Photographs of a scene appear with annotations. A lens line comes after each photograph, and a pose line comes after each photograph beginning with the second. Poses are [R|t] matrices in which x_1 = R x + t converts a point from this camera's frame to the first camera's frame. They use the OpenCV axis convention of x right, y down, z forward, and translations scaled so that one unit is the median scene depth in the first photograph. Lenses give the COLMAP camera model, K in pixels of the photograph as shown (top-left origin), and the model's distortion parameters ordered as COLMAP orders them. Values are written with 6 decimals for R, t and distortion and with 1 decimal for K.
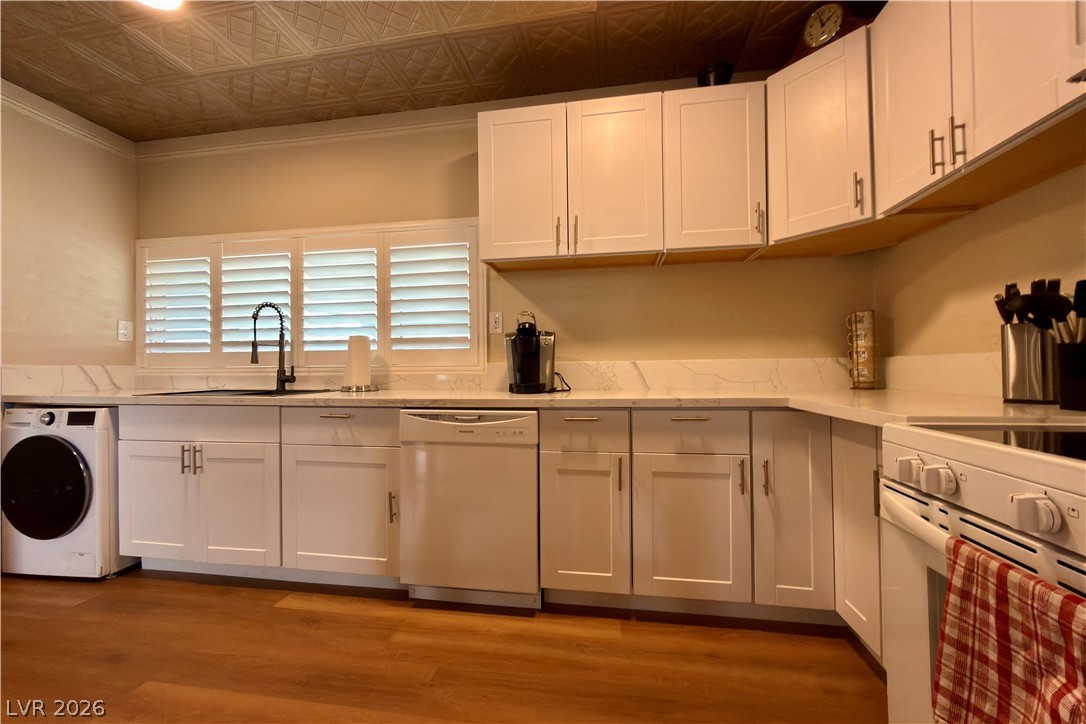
lens RADIAL K [[432.1, 0, 542.7], [0, 432.1, 362.7], [0, 0, 1]] dist [-0.002265, -0.000217]
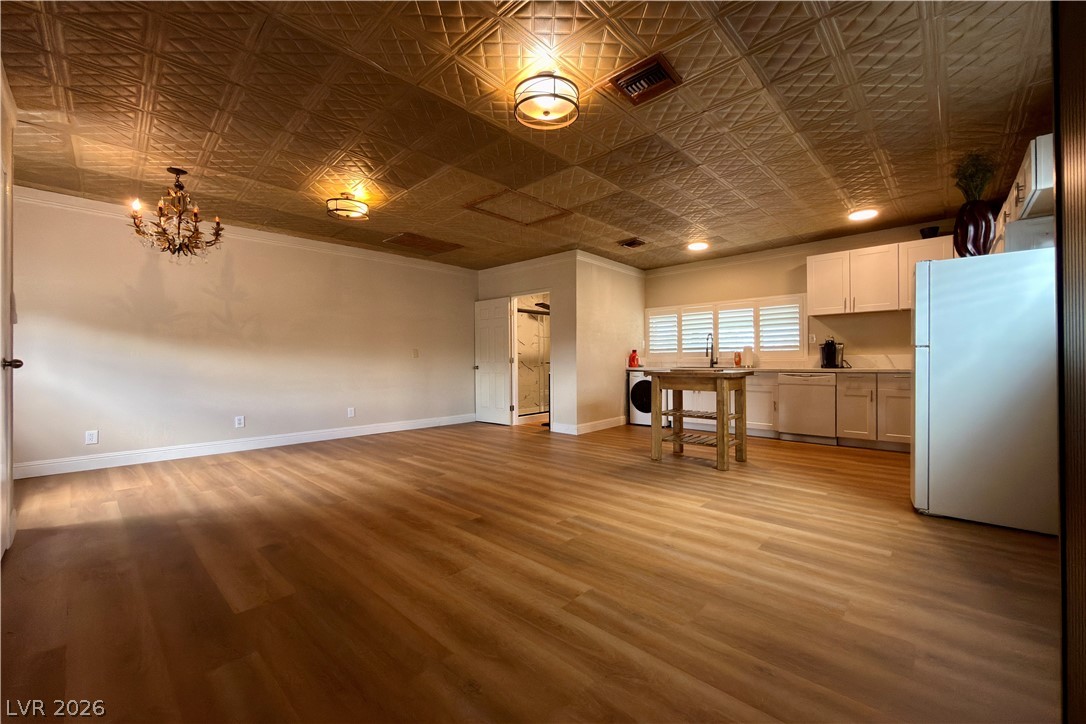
lens RADIAL K [[432.1, 0, 539.6], [0, 432.1, 364.1], [0, 0, 1]] dist [-0.002265, -0.000217]
pose [[0.830239, 0.005656, -0.557378, -0.039480], [0.007064, 0.999761, 0.020668, -0.017945], [0.557362, -0.021097, 0.830001, -2.048164]]
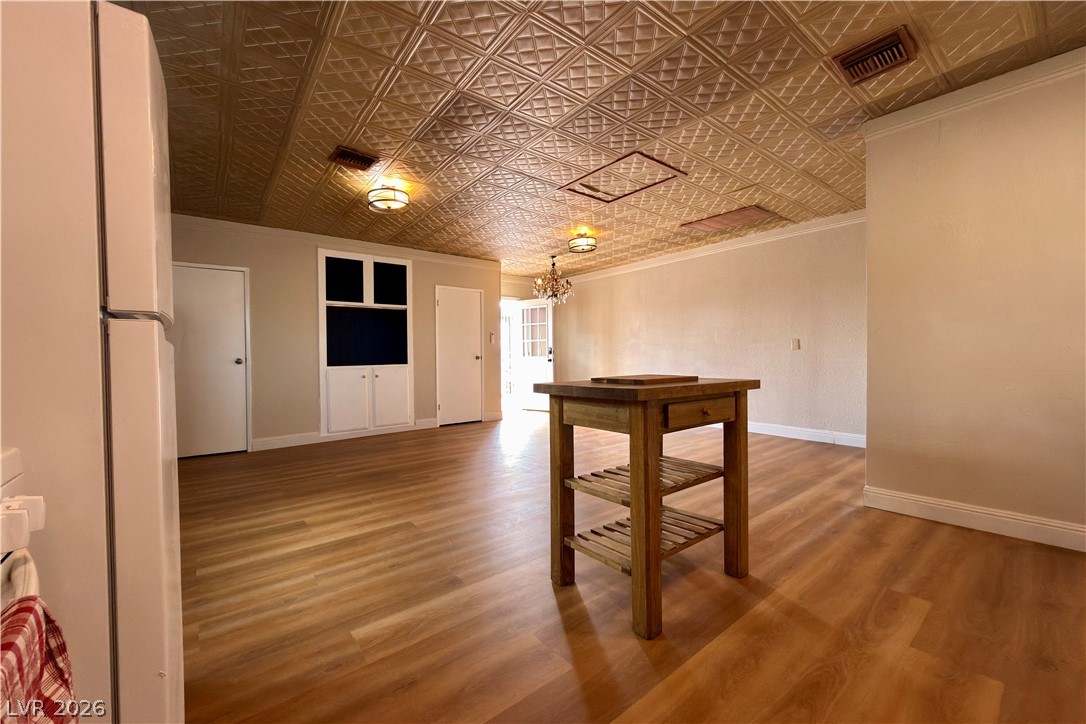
lens RADIAL K [[432.1, 0, 542.8], [0, 432.1, 363.6], [0, 0, 1]] dist [-0.002265, -0.000217]
pose [[-0.671128, 0.022582, -0.740997, 0.574702], [0.024758, 0.999661, 0.008042, 0.051167], [0.740928, -0.012948, -0.671460, 2.985218]]
